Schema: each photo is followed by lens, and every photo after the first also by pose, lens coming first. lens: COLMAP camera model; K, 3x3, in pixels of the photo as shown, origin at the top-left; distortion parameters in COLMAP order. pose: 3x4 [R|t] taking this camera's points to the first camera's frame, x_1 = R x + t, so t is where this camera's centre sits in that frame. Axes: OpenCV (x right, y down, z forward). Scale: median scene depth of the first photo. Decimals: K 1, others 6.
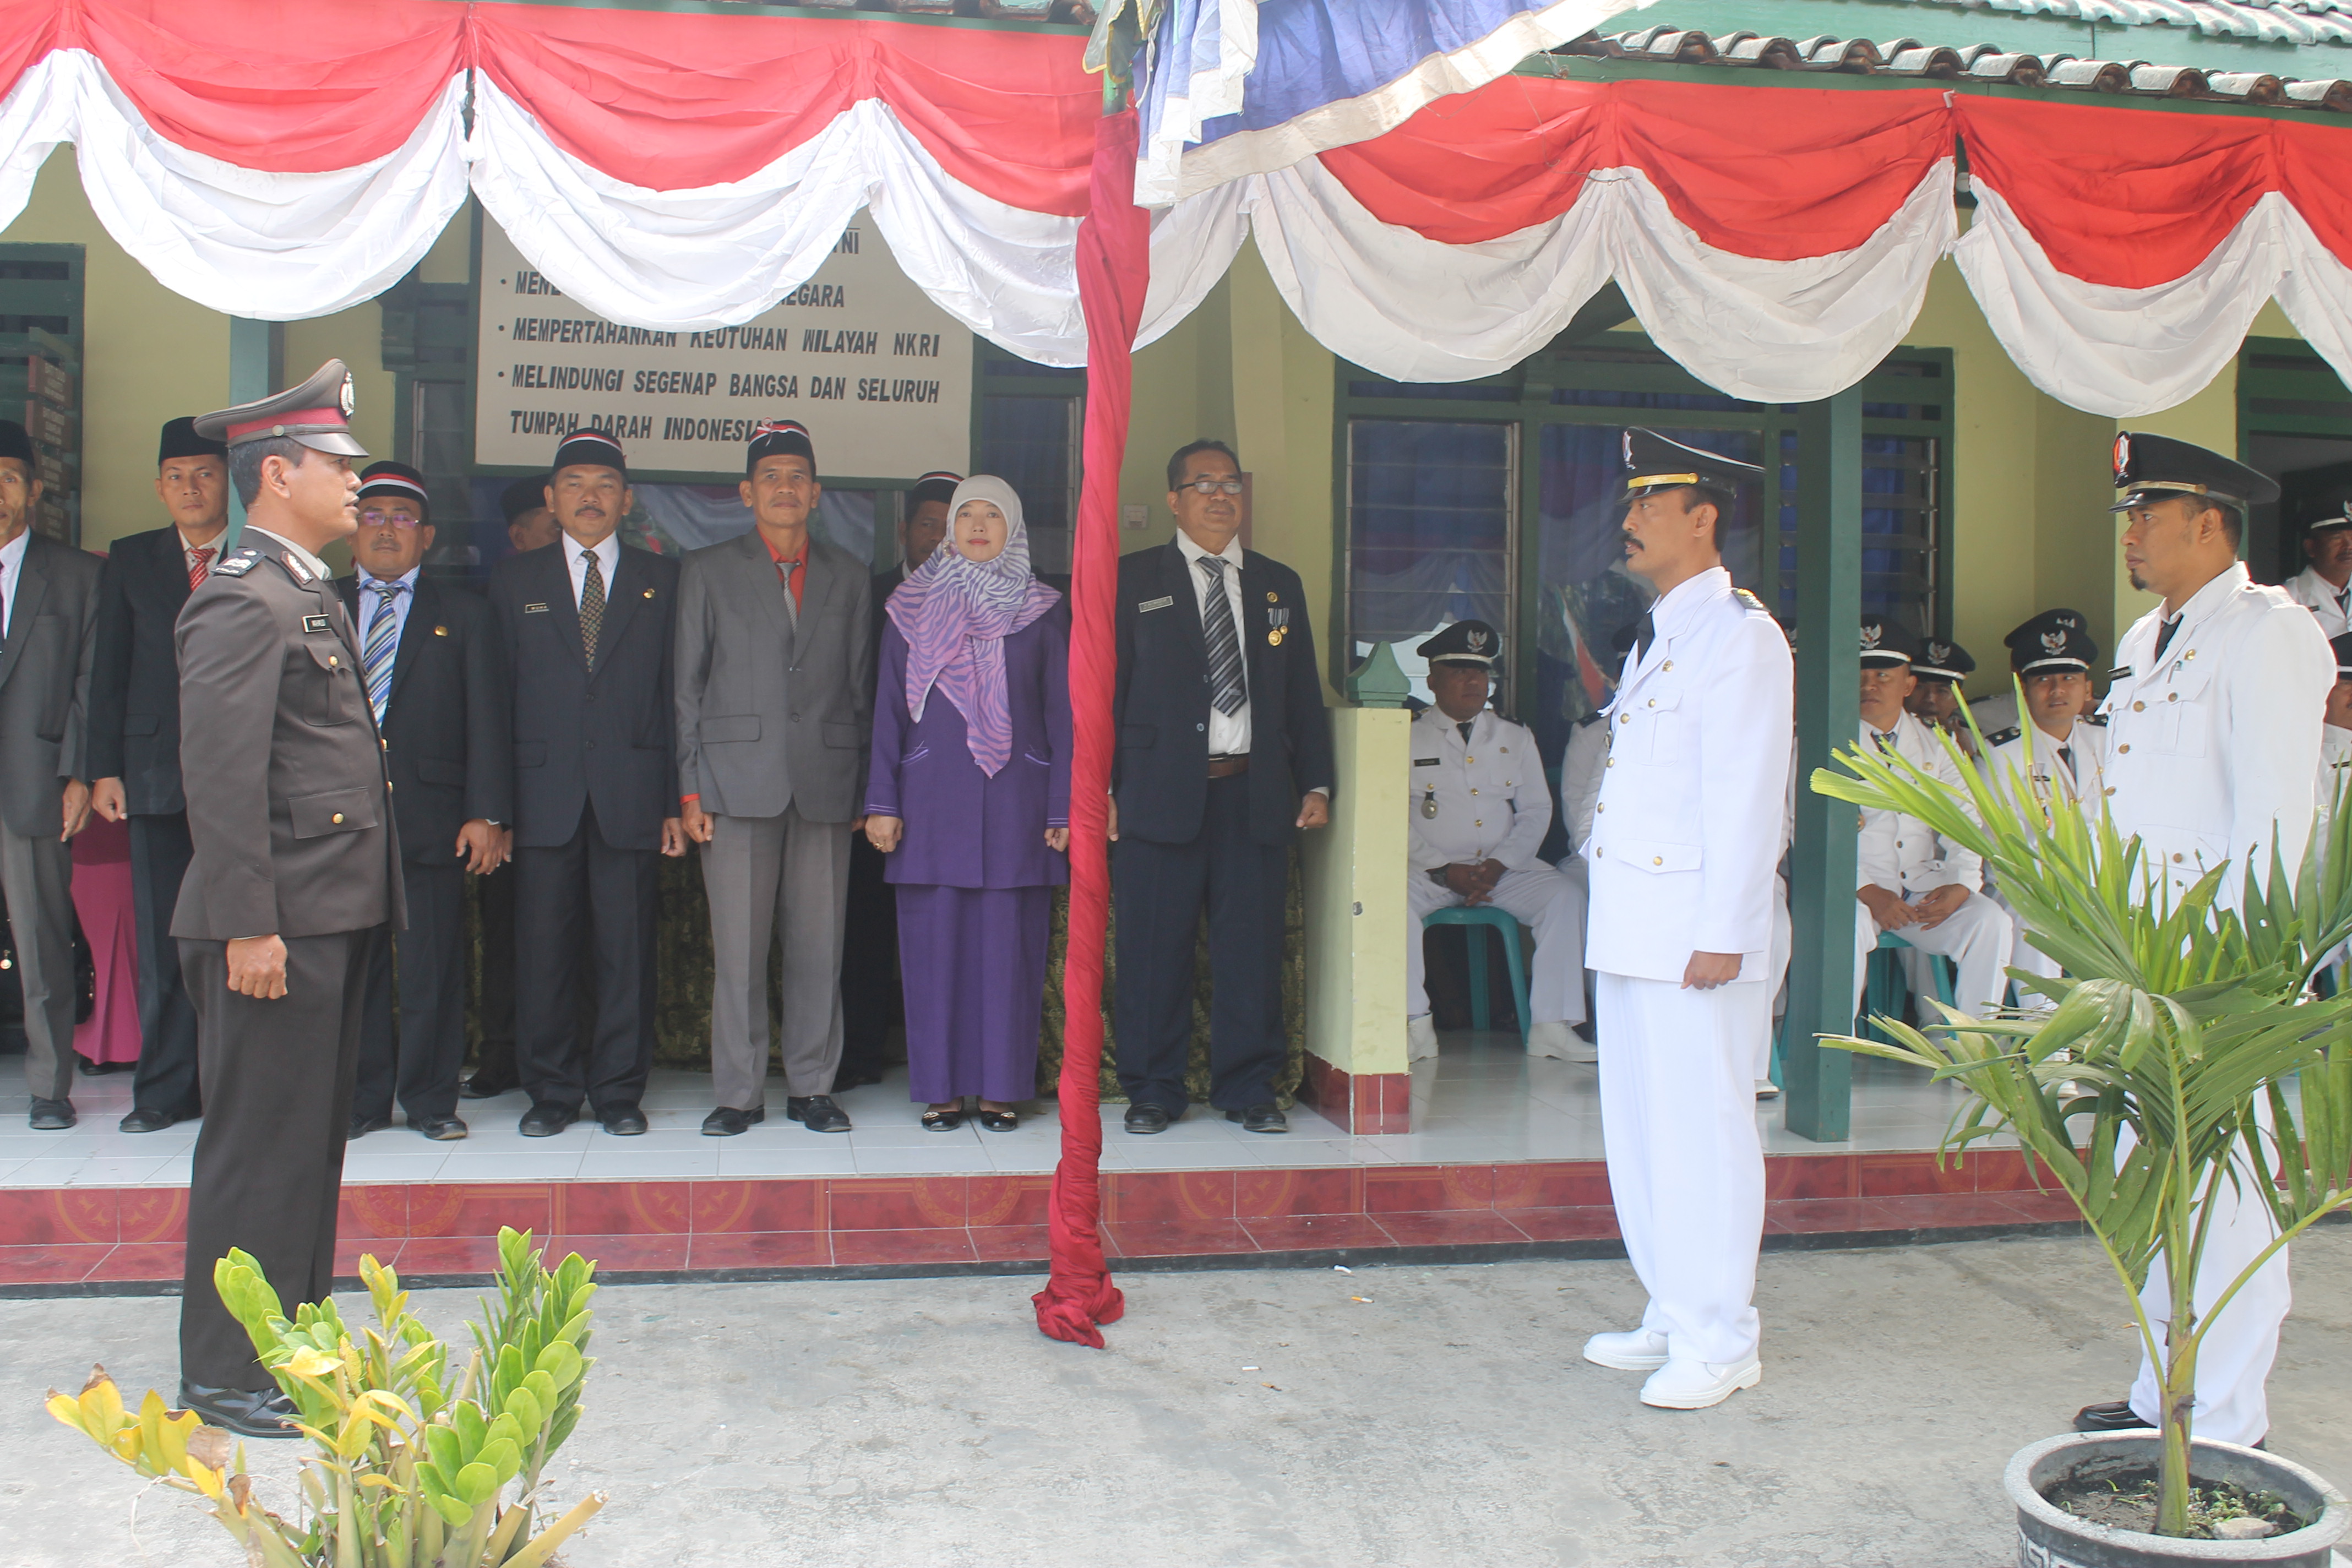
lens RADIAL K [[2545.1, 0, 1132.8], [0, 2545.1, 756.4], [0, 0, 1]] dist [-0.056106, 0.000000]
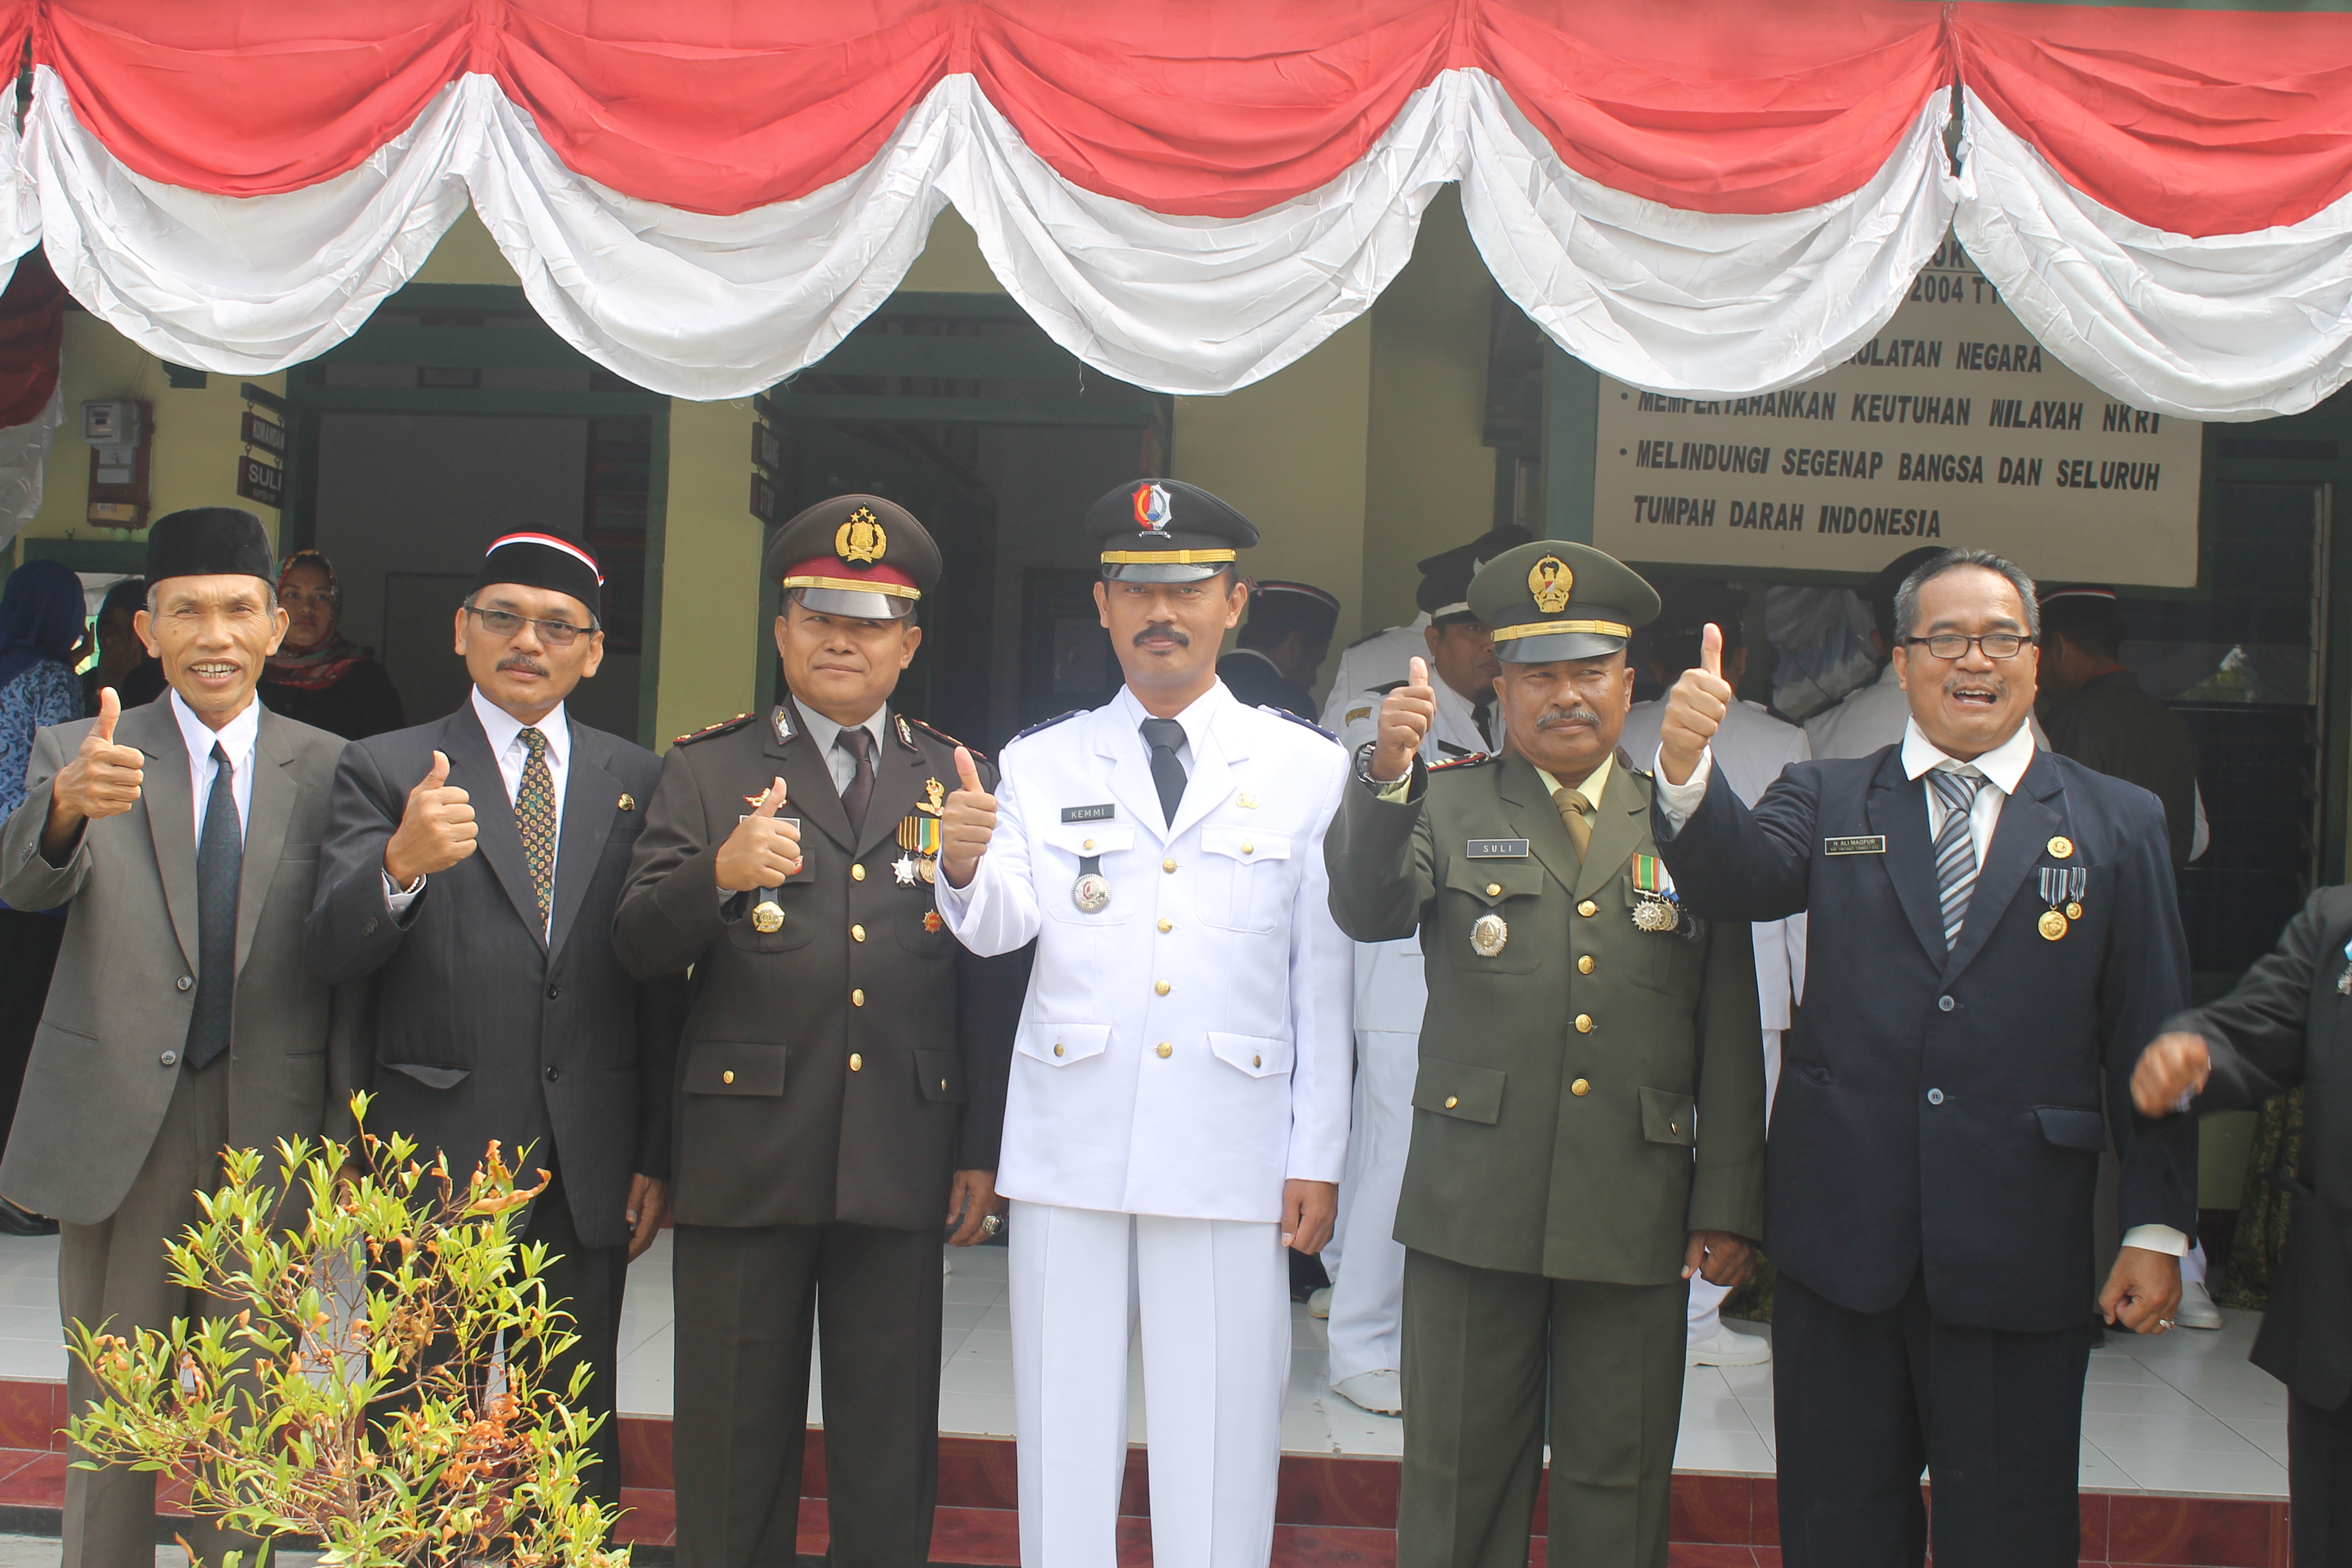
lens RADIAL K [[2908.8, 0, 1184.0], [0, 2908.8, 786.6], [0, 0, 1]] dist [-0.050551, 0.000000]
pose [[0.977312, 0.024446, -0.210391, -0.264900], [-0.030047, 0.999273, -0.023468, -0.020977], [0.209664, 0.029257, 0.977336, 0.061575]]
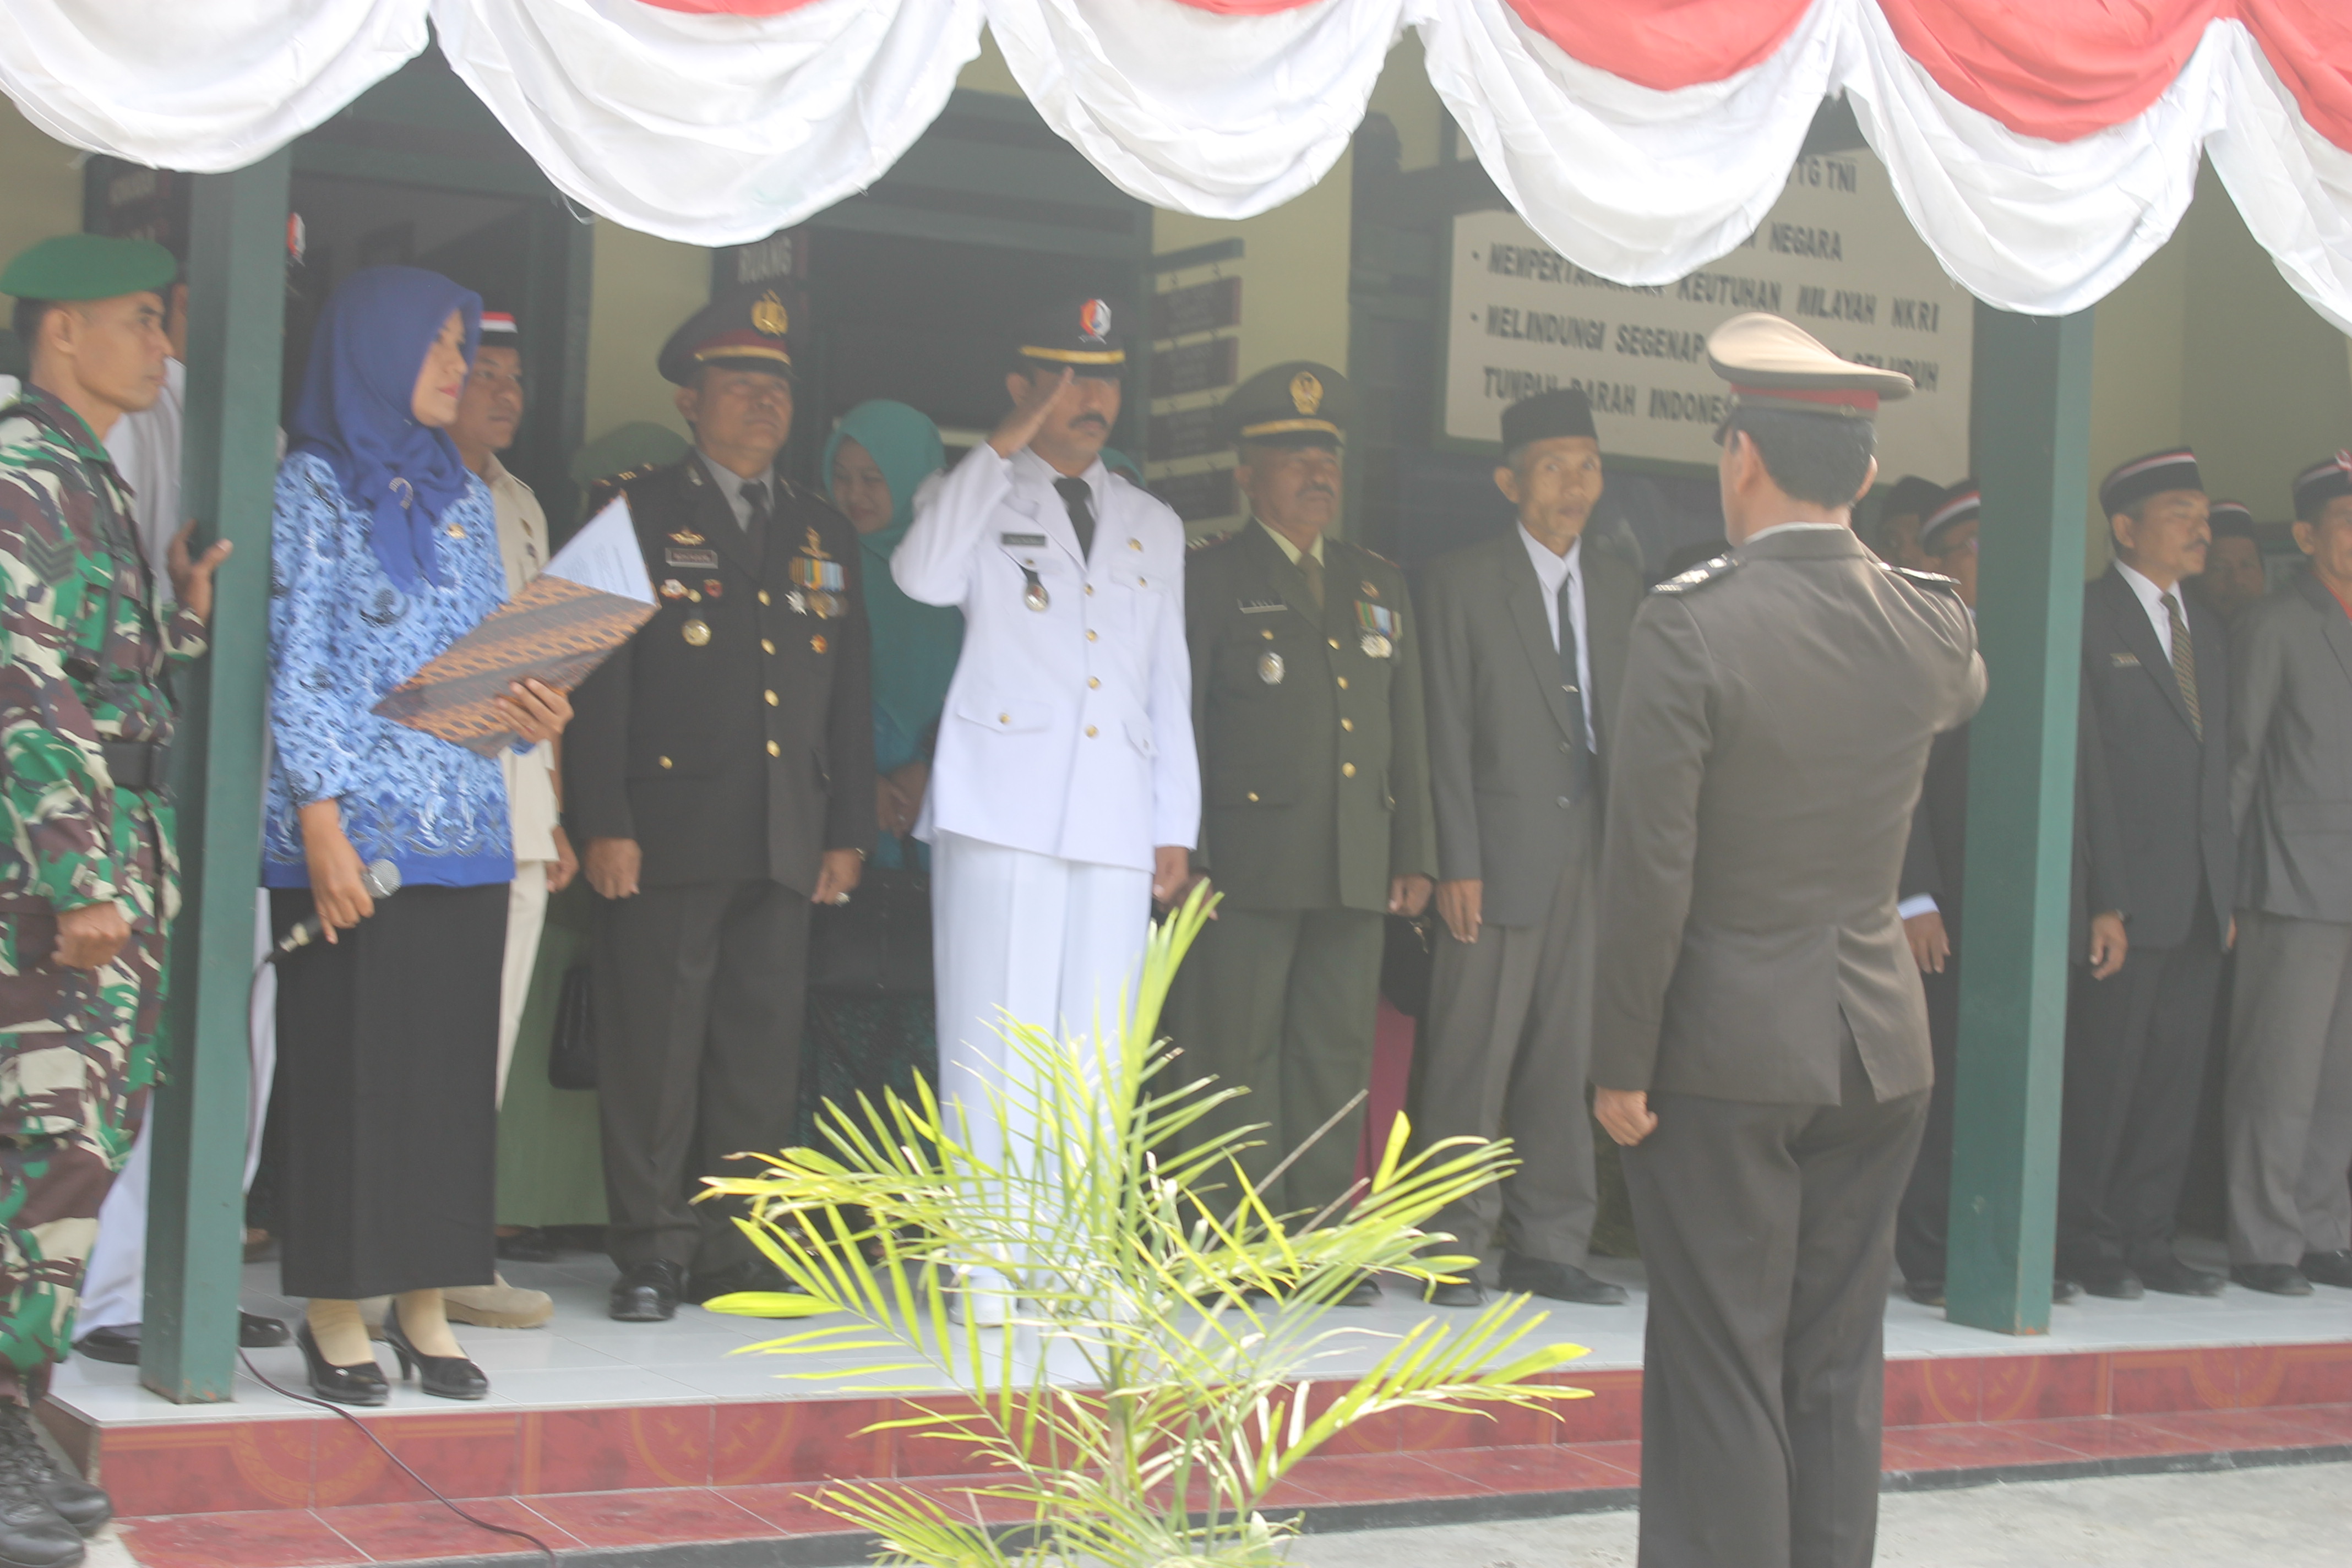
lens RADIAL K [[3963.2, 0, 1101.2], [0, 3963.2, 918.5], [0, 0, 1]] dist [0.033613, 0.000000]
pose [[0.946522, 0.023402, 0.321790, -1.039121], [-0.034430, 0.998997, 0.028622, -0.001267], [-0.320797, -0.038170, 0.946378, -0.139605]]
